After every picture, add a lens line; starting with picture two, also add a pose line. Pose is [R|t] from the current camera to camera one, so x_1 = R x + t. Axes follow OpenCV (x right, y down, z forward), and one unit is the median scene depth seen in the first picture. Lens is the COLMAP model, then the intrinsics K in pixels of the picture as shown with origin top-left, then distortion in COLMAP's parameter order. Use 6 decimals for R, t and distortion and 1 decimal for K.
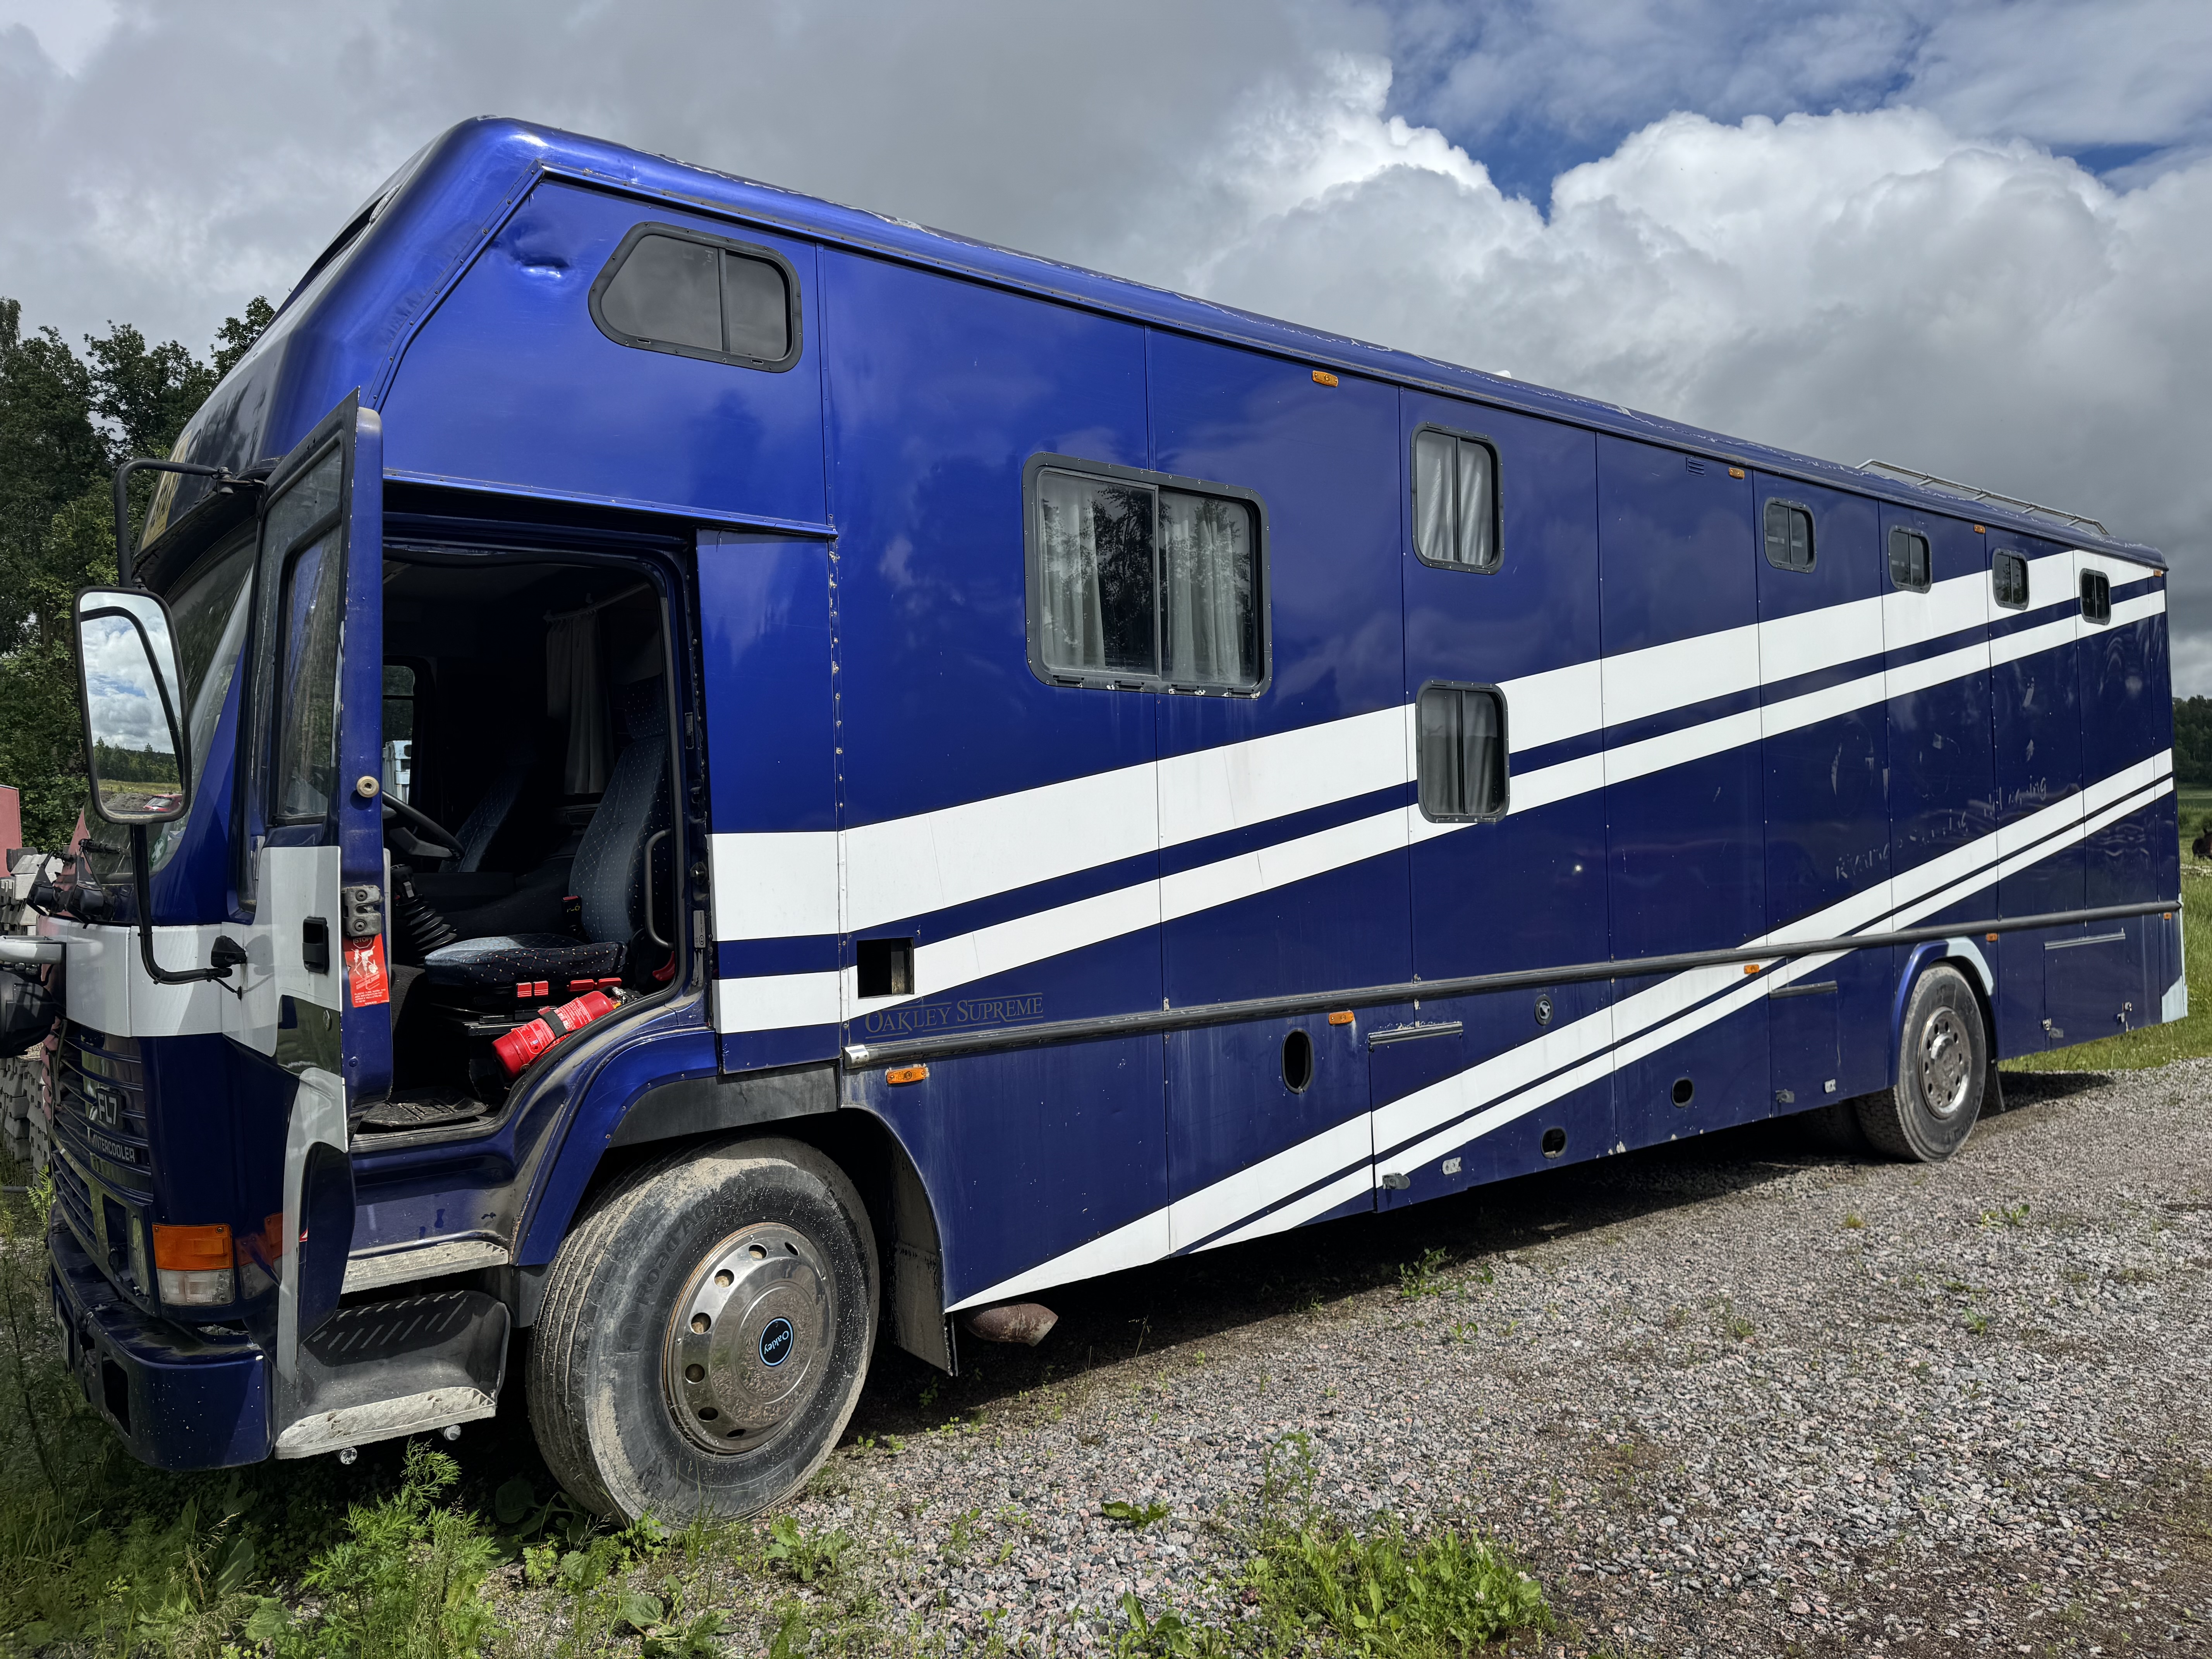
lens RADIAL K [[1540.0, 0, 1103.7], [0, 1540.0, 819.1], [0, 0, 1]] dist [0.092562, -0.135700]
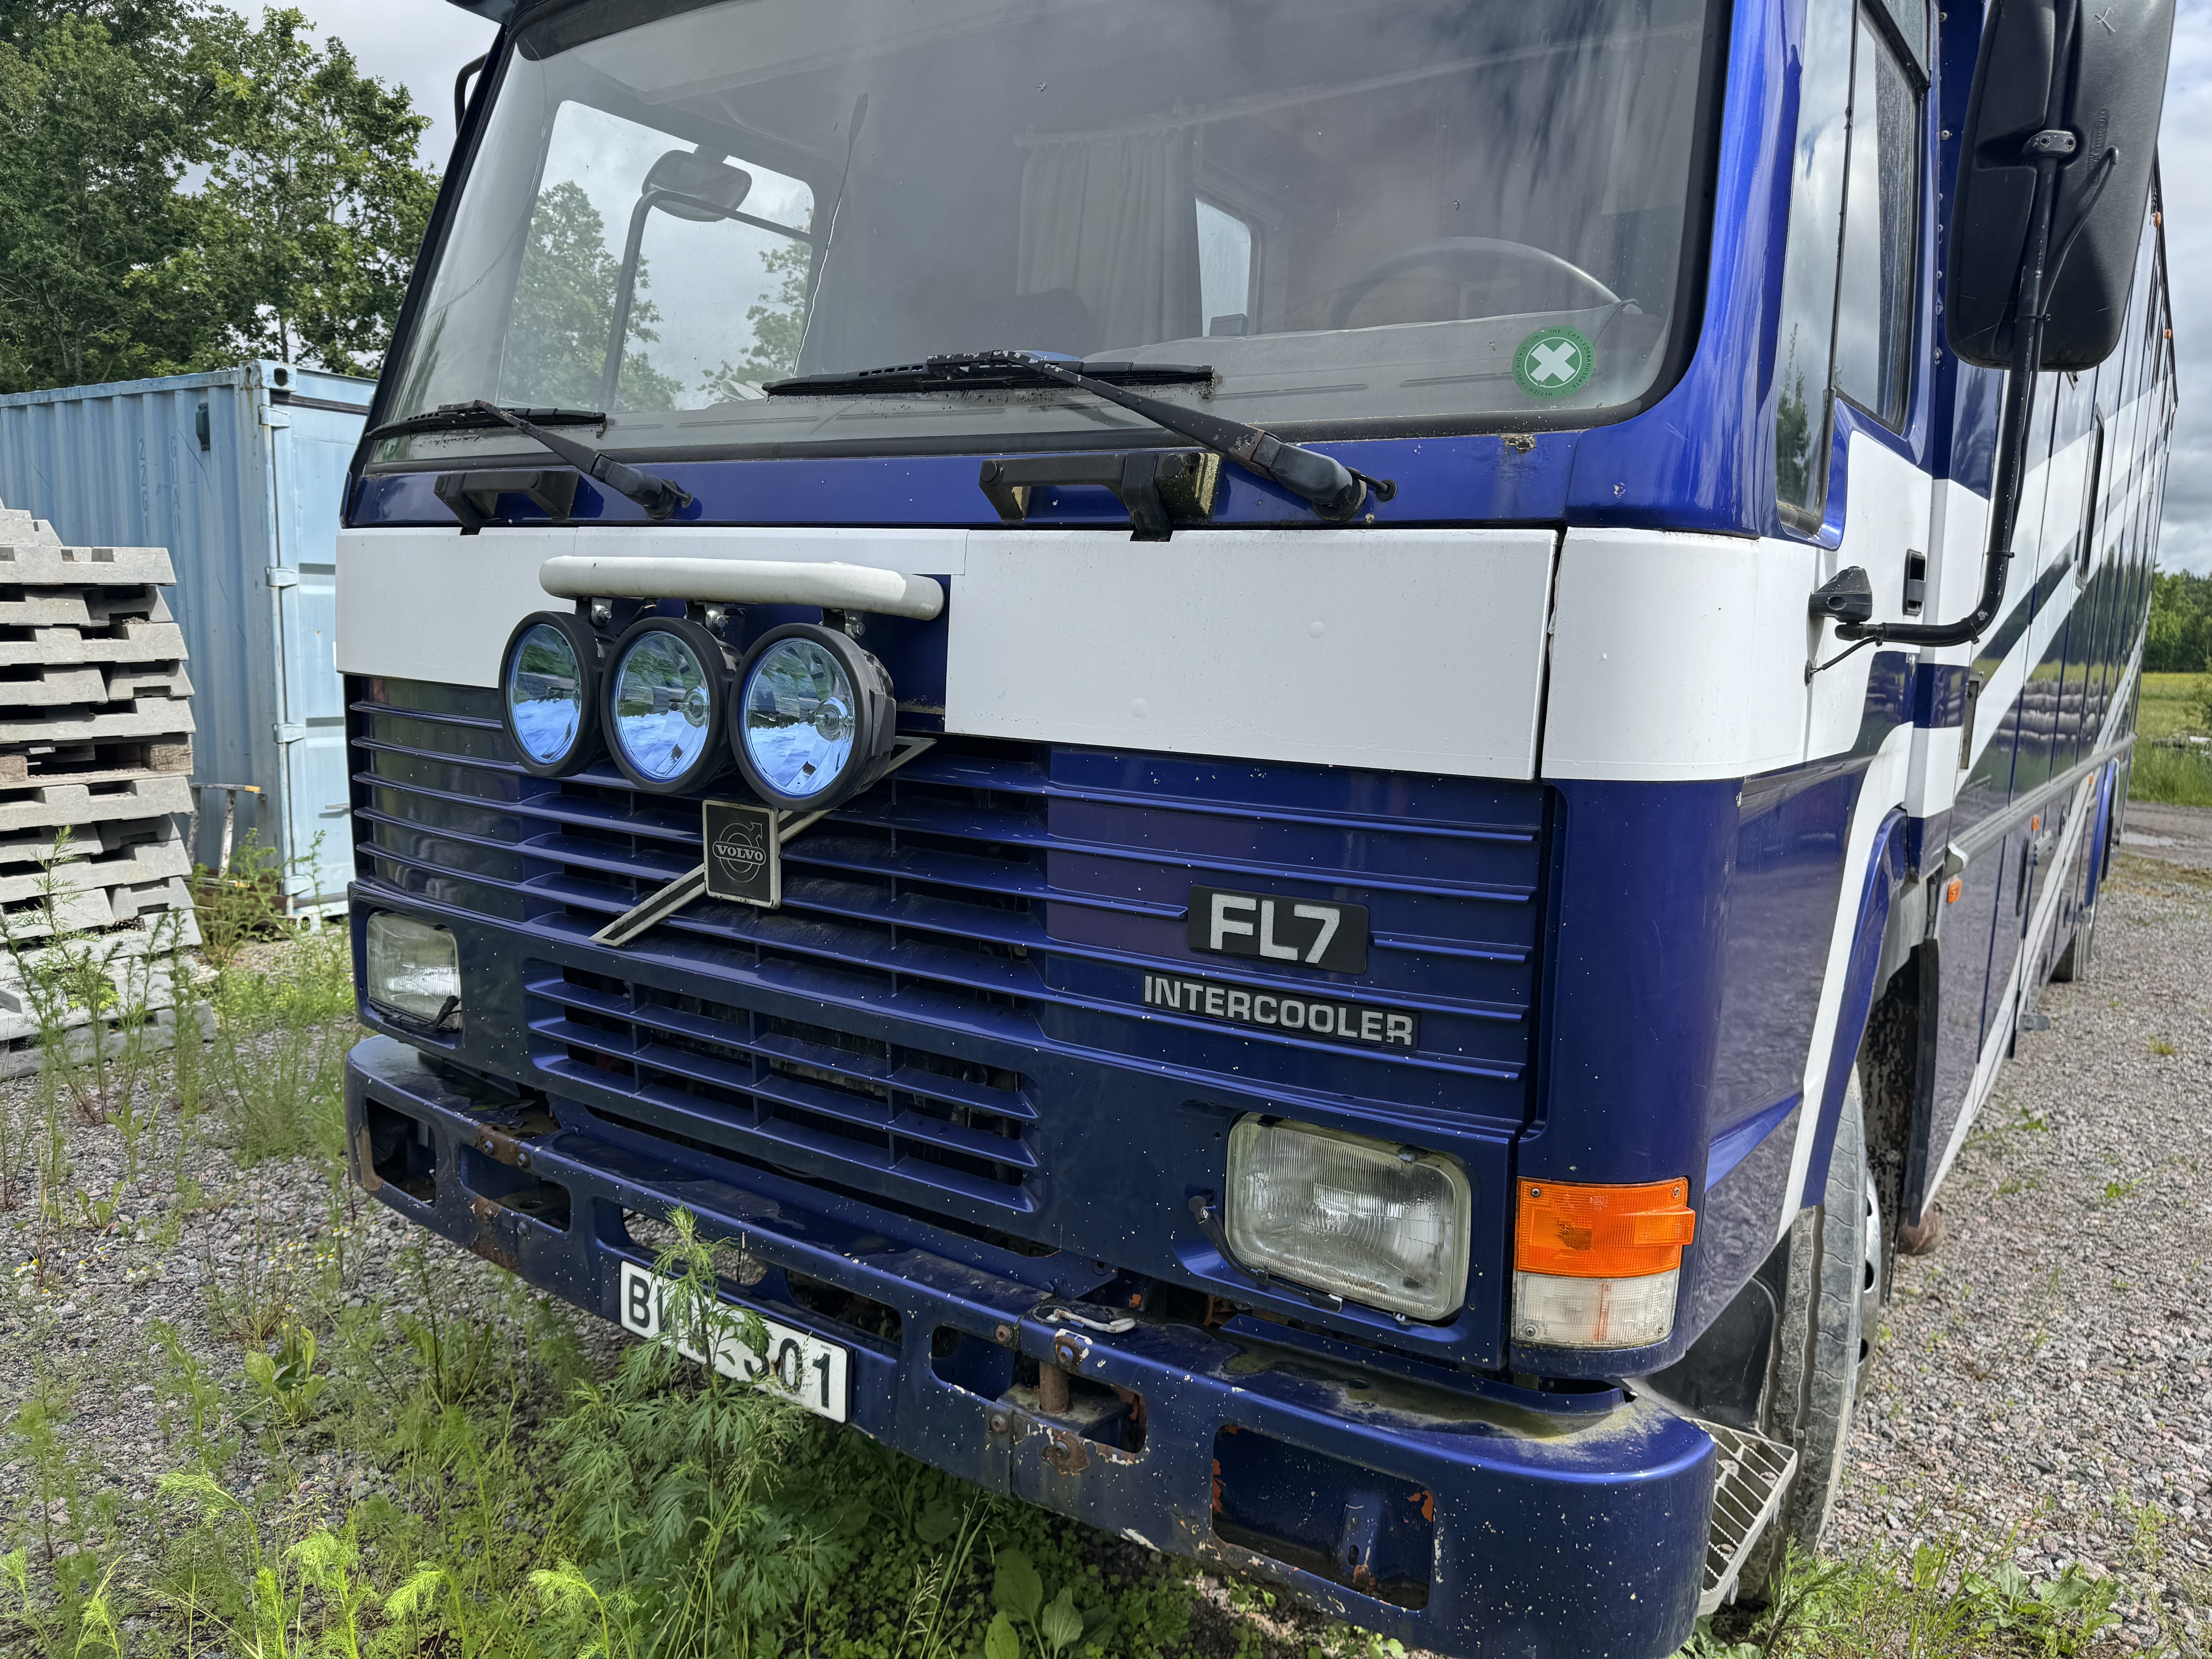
lens RADIAL K [[1585.1, 0, 1116.1], [0, 1585.1, 833.7], [0, 0, 1]] dist [0.012767, -0.045037]
pose [[0.953744, 0.033343, 0.298766, -0.677382], [-0.076117, 0.988229, 0.132698, 0.079224], [-0.290825, -0.149301, 0.945056, 0.470508]]
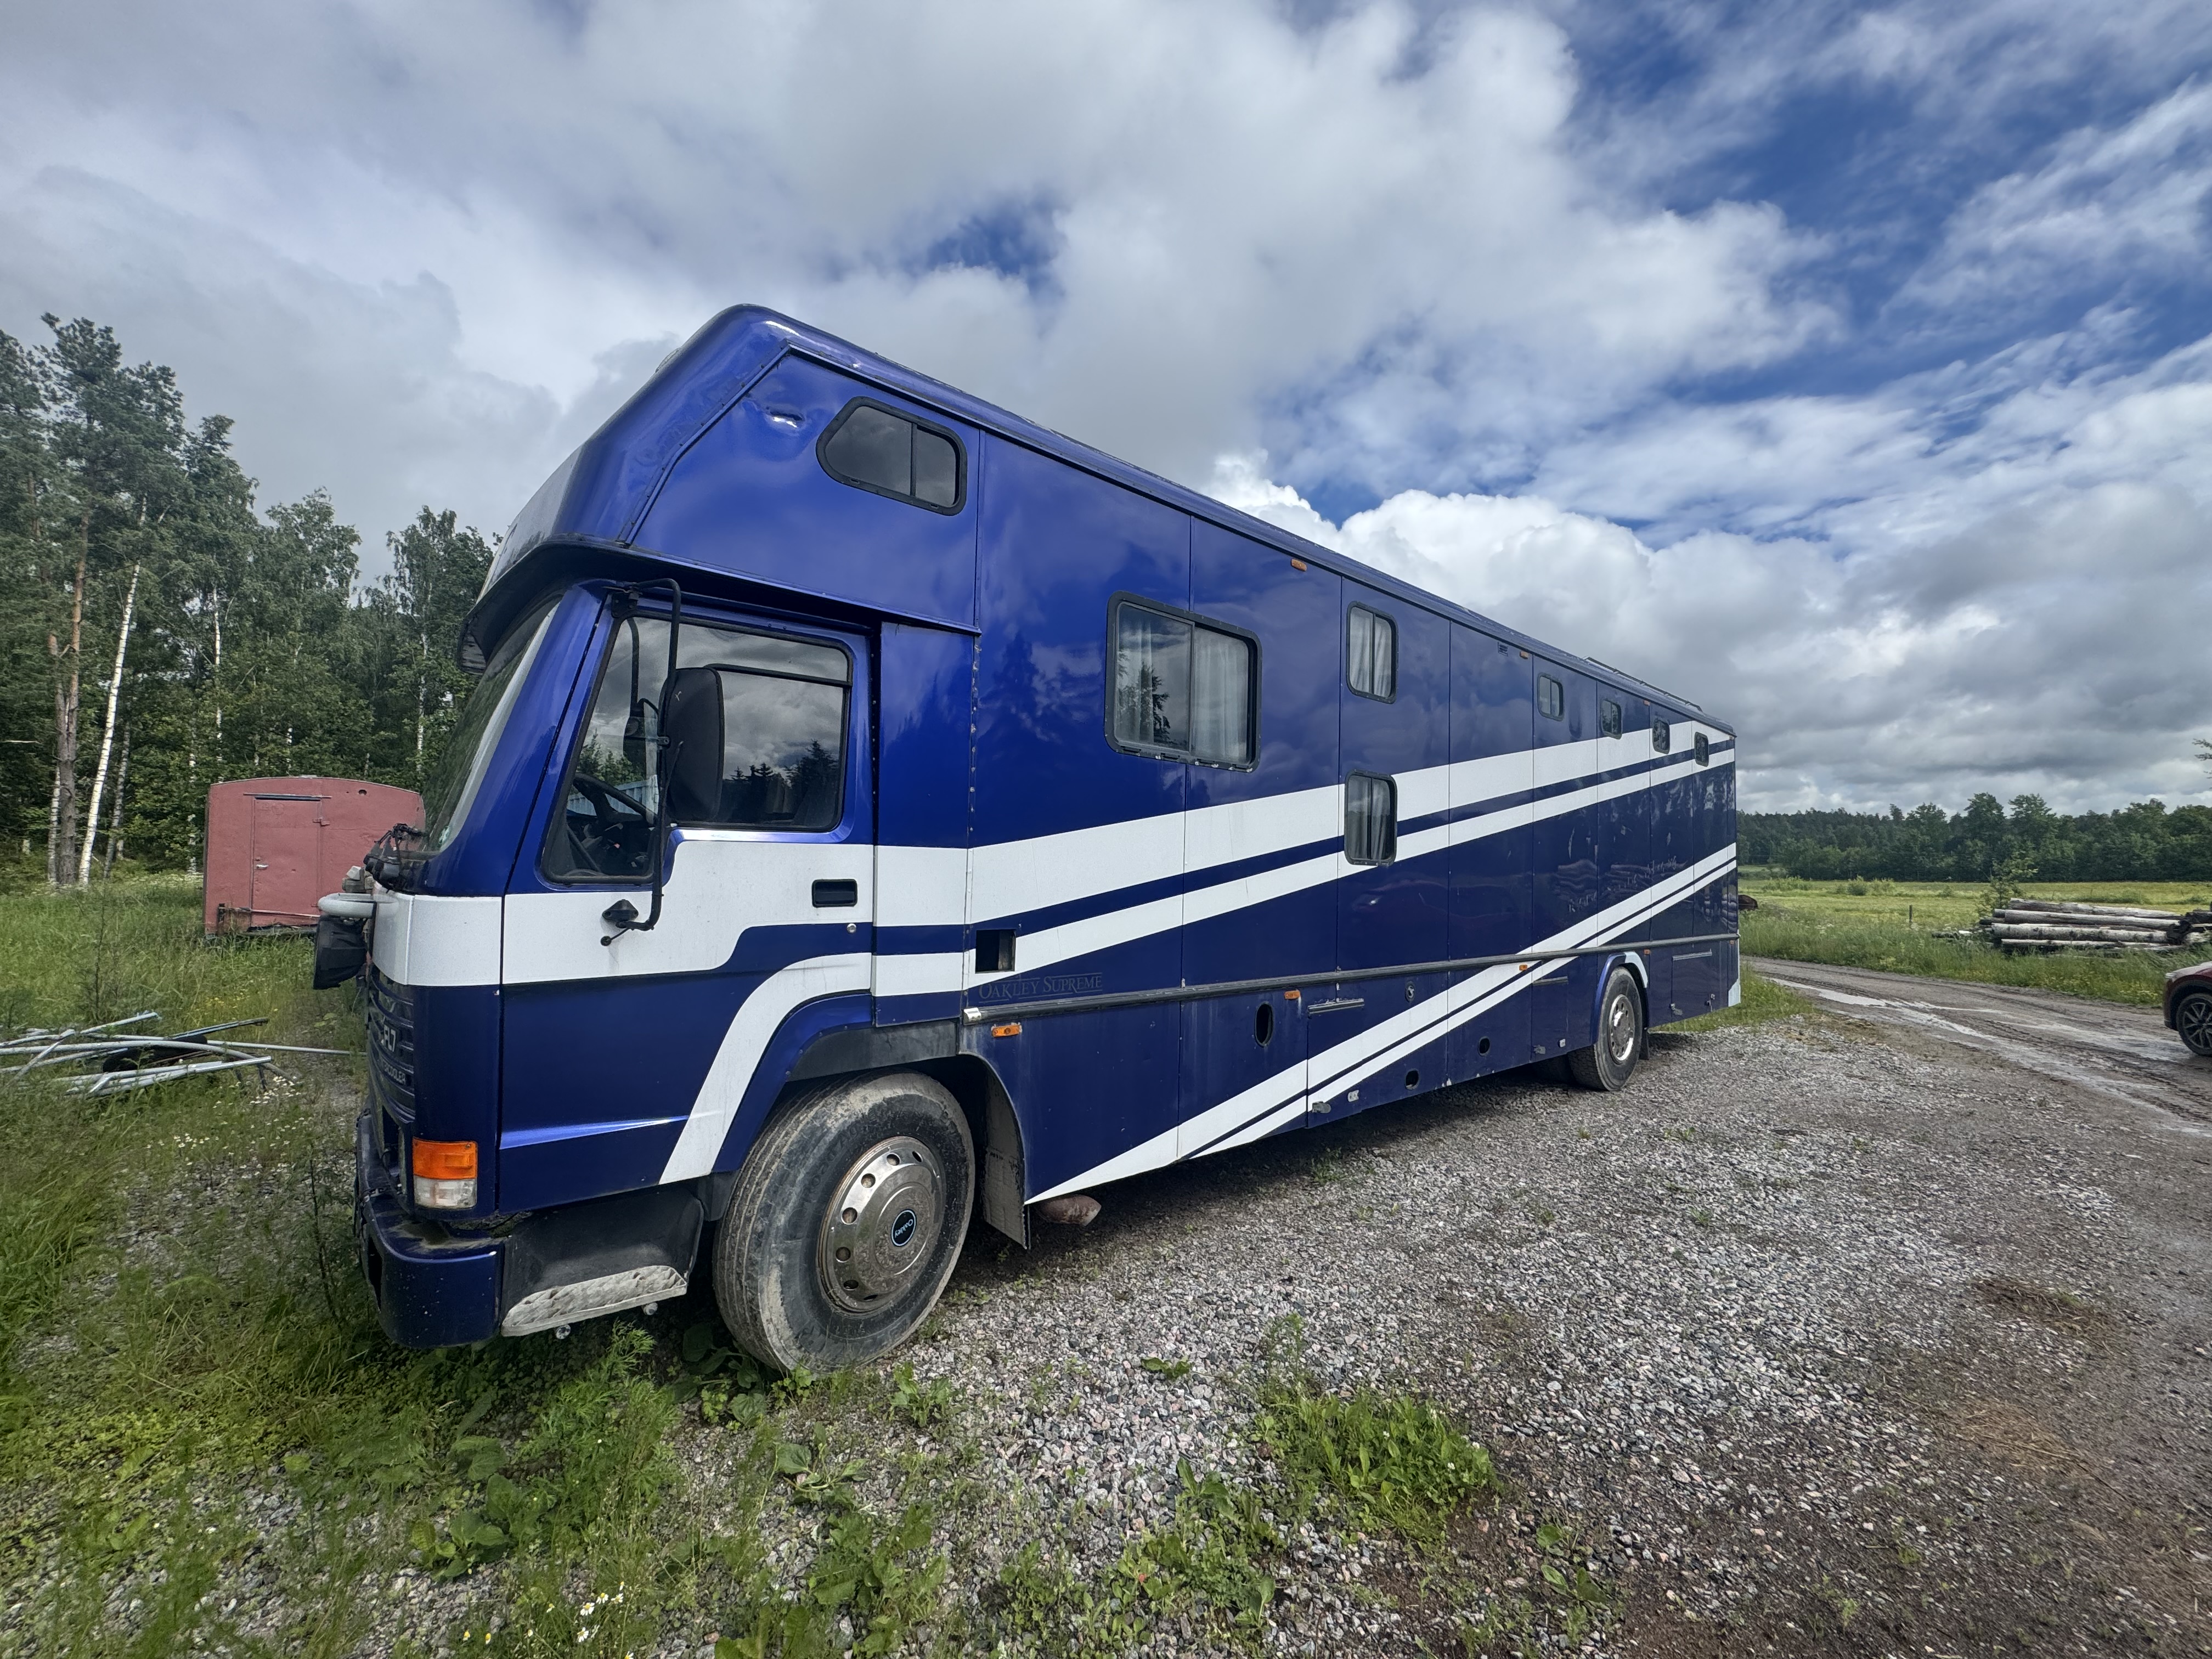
lens RADIAL K [[874.9, 0, 1105.1], [0, 874.9, 825.0], [0, 0, 1]] dist [-0.000109, 0.000108]
pose [[0.997559, 0.055520, 0.042347, -0.084846], [-0.054266, 0.998069, -0.030229, 0.003123], [-0.043944, 0.027857, 0.998646, 0.222078]]
